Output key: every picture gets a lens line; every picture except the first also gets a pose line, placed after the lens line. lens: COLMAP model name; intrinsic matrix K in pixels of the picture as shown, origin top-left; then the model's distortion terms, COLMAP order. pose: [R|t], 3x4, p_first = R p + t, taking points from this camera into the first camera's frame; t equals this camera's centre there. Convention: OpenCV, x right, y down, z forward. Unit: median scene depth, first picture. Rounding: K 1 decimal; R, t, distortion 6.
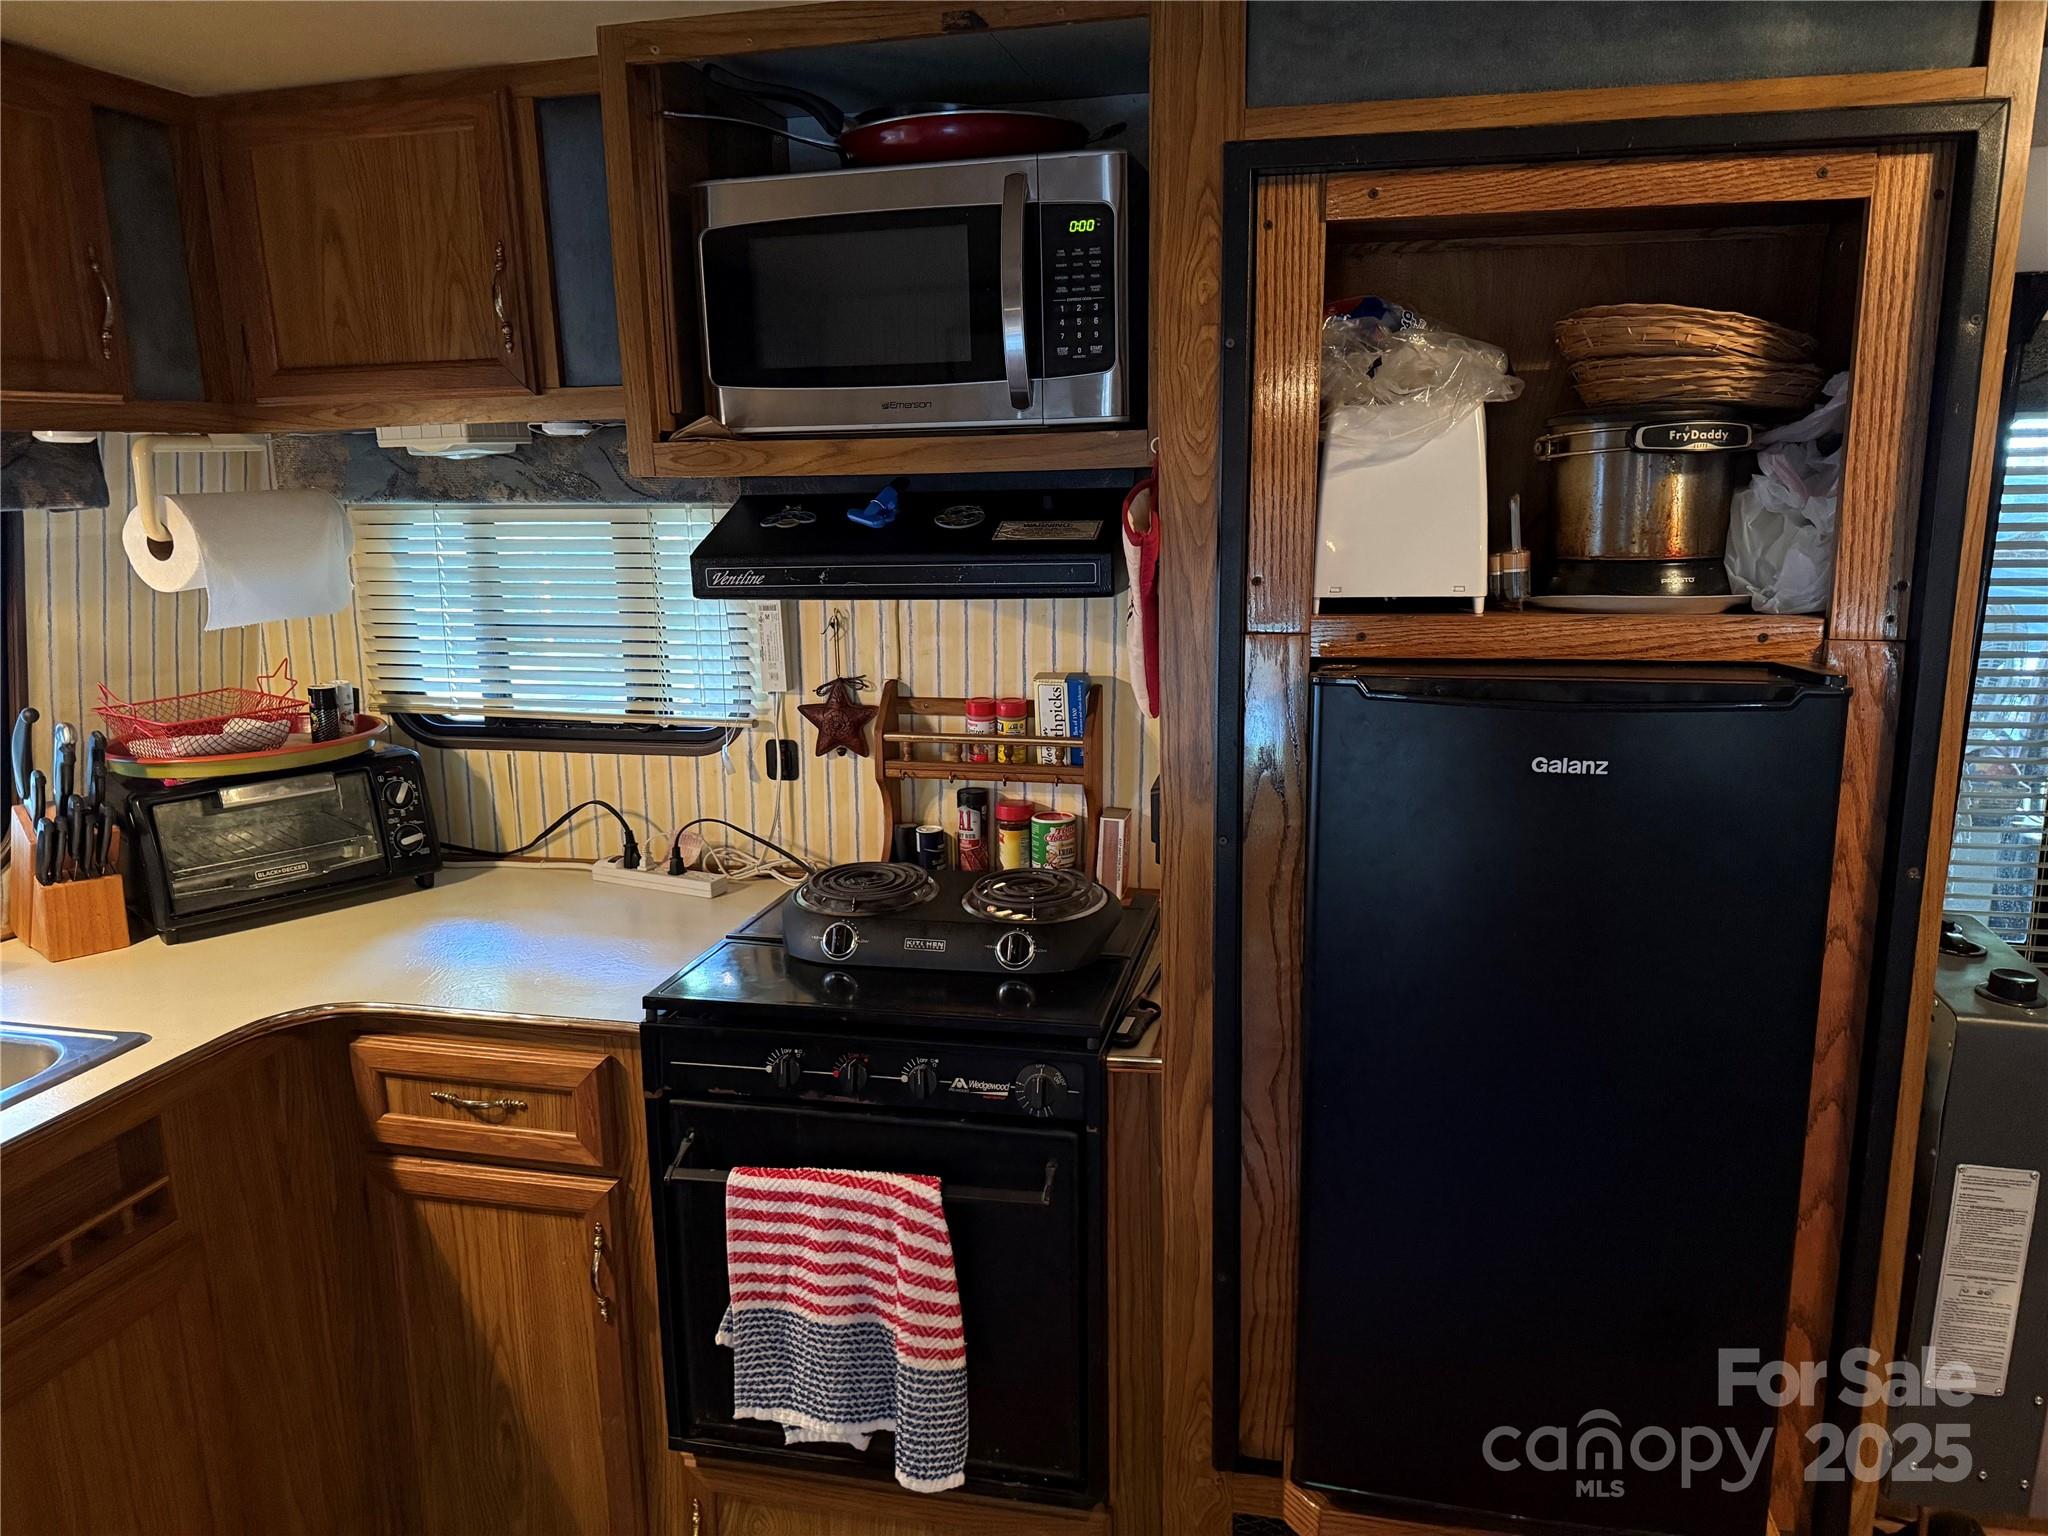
lens RADIAL K [[1428.7, 0, 1025.2], [0, 1428.7, 796.8], [0, 0, 1]] dist [0.073754, -0.113551]
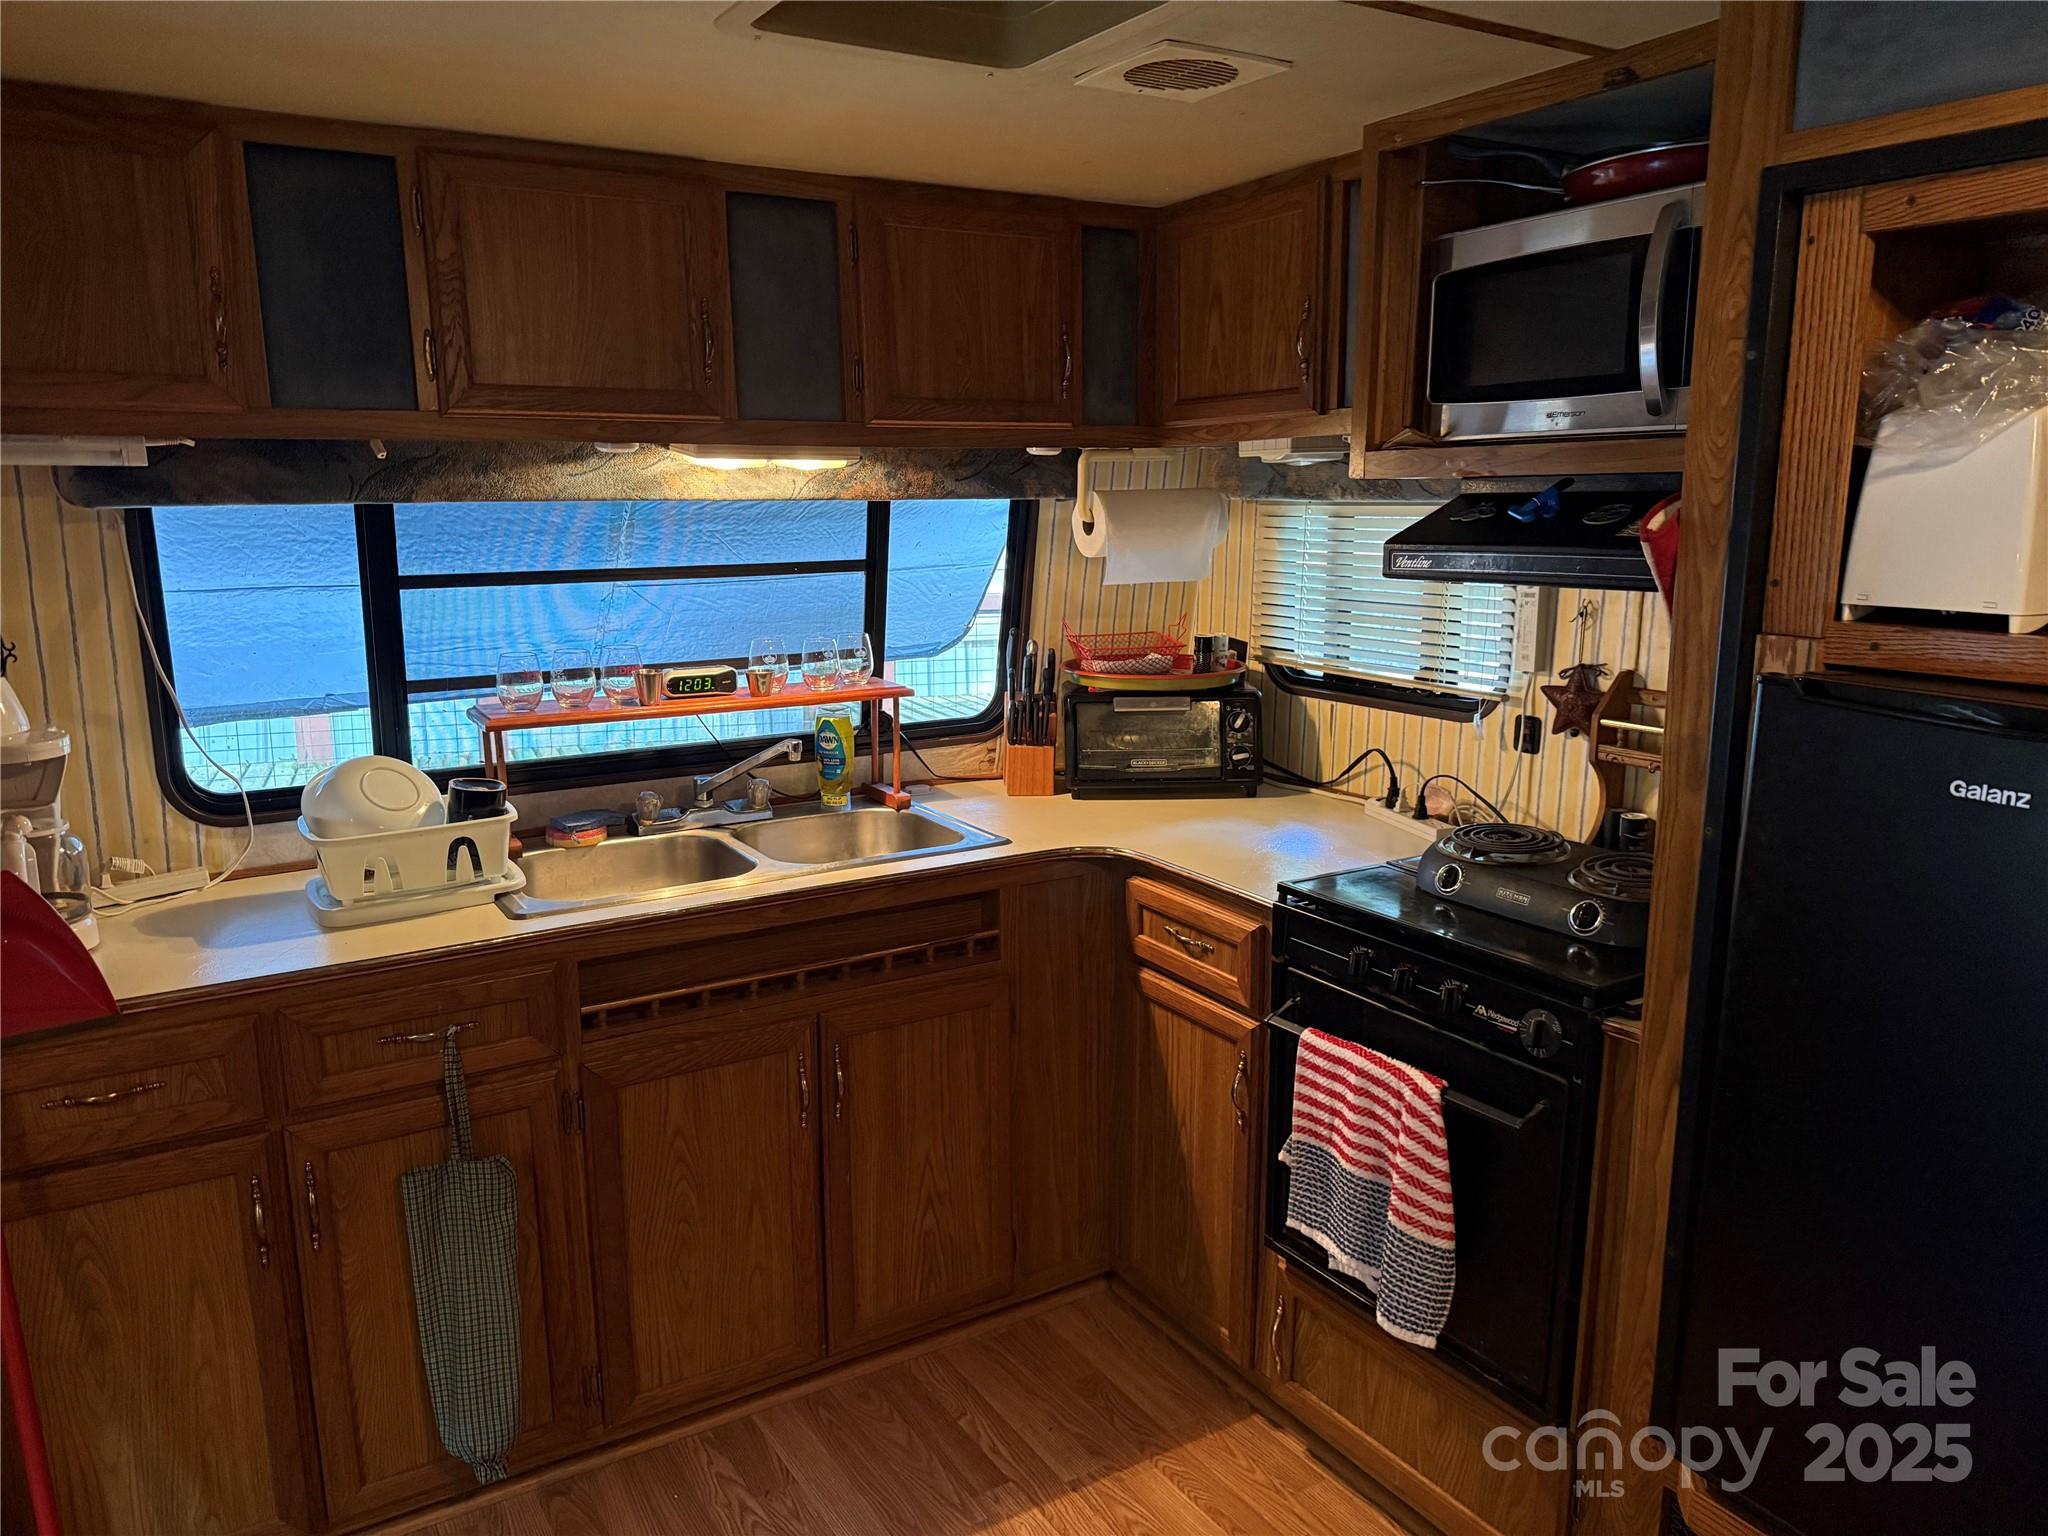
lens RADIAL K [[1455.6, 0, 1023.6], [0, 1455.6, 803.2], [0, 0, 1]] dist [0.155742, -0.213489]
pose [[0.697182, 0.164702, -0.697719, 0.459287], [-0.164305, 0.984055, 0.068116, 0.016115], [0.697812, 0.067149, 0.713126, -0.103088]]
